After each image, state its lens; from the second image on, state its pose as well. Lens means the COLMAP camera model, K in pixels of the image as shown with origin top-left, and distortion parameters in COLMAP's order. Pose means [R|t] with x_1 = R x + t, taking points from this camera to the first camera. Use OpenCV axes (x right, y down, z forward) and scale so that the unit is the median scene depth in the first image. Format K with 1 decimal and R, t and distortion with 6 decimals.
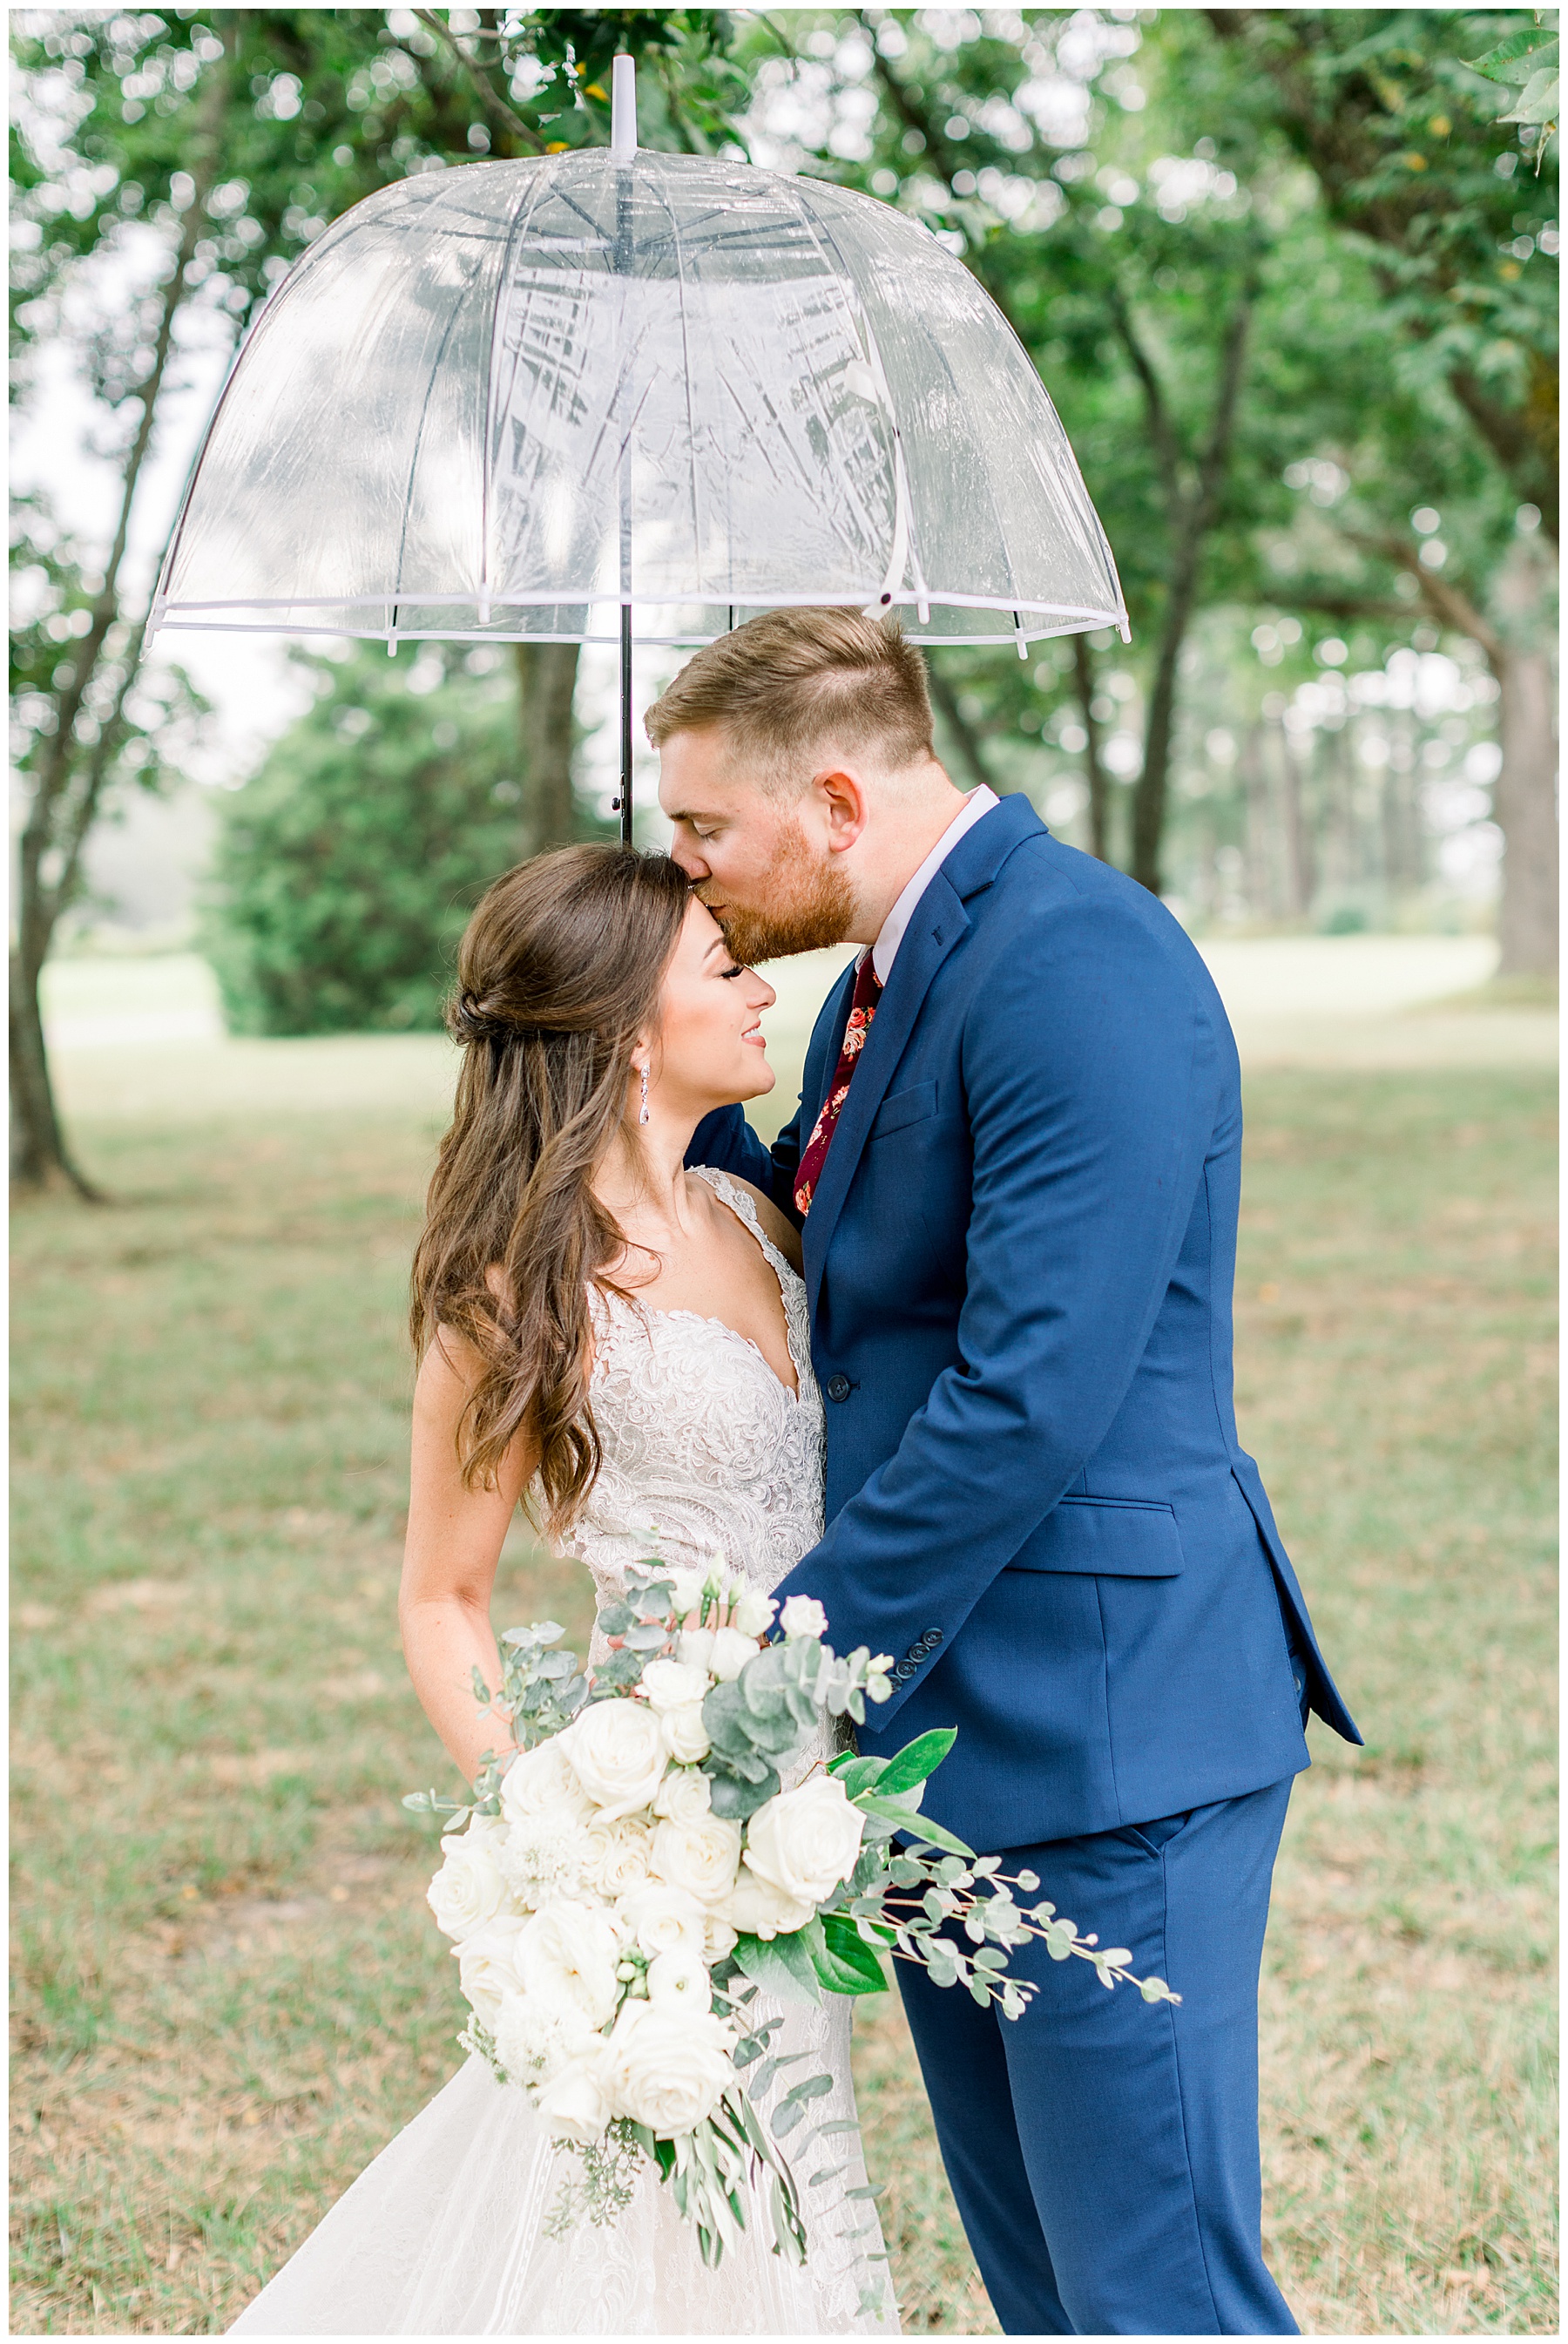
lens RADIAL K [[3324.1, 0, 138.1], [0, 3324.1, 1159.0], [0, 0, 1]] dist [-0.007699, 0.006334]
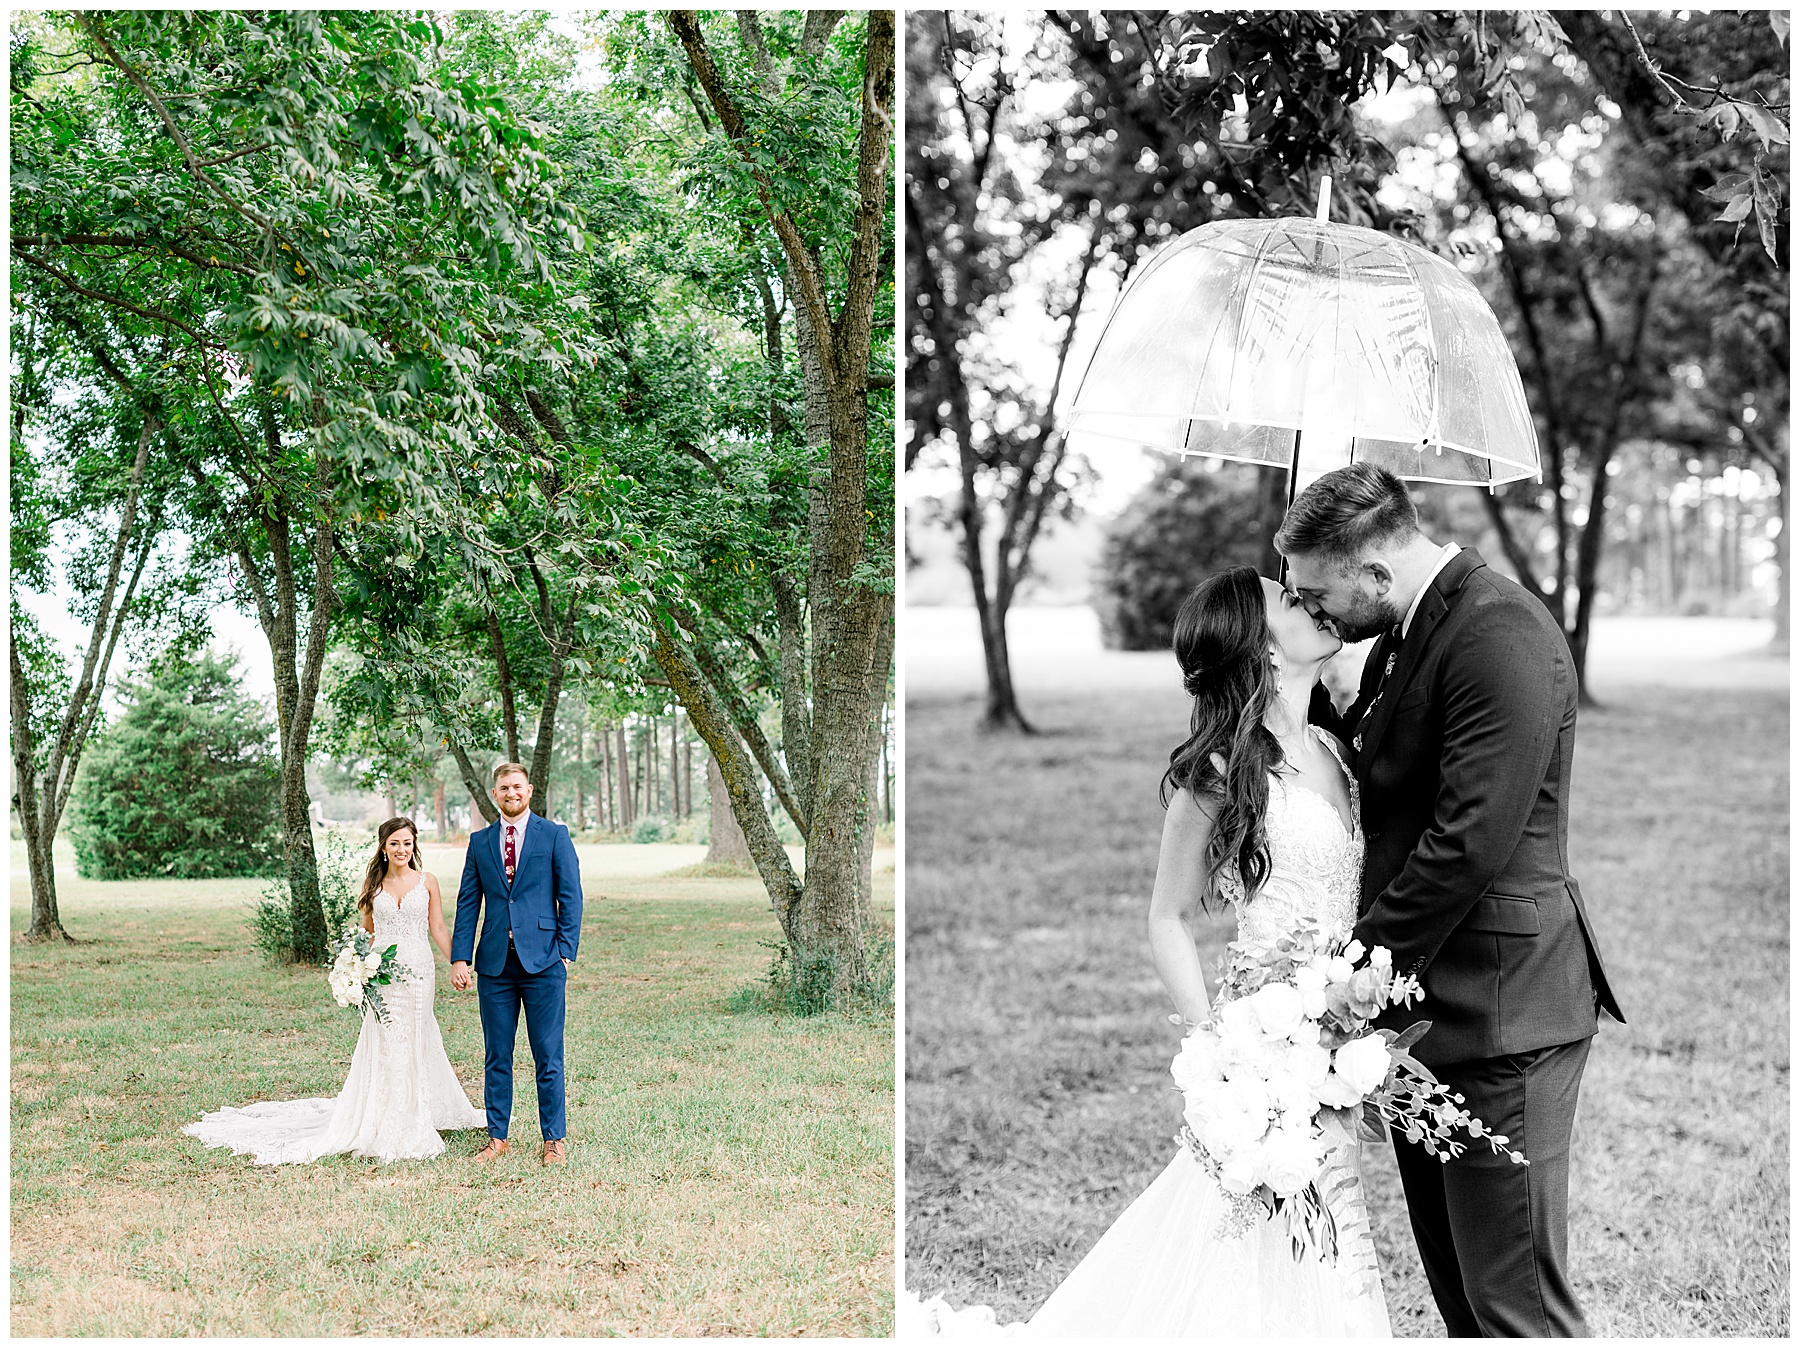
lens RADIAL K [[4560.4, 0, 935.5], [0, 4560.4, 667.7], [0, 0, 1]] dist [-0.279638, 3.589544]
pose [[0.989712, 0.036161, -0.138428, 0.297180], [-0.038371, 0.999175, -0.013324, 0.012536], [0.137832, 0.018498, 0.990283, -1.619935]]
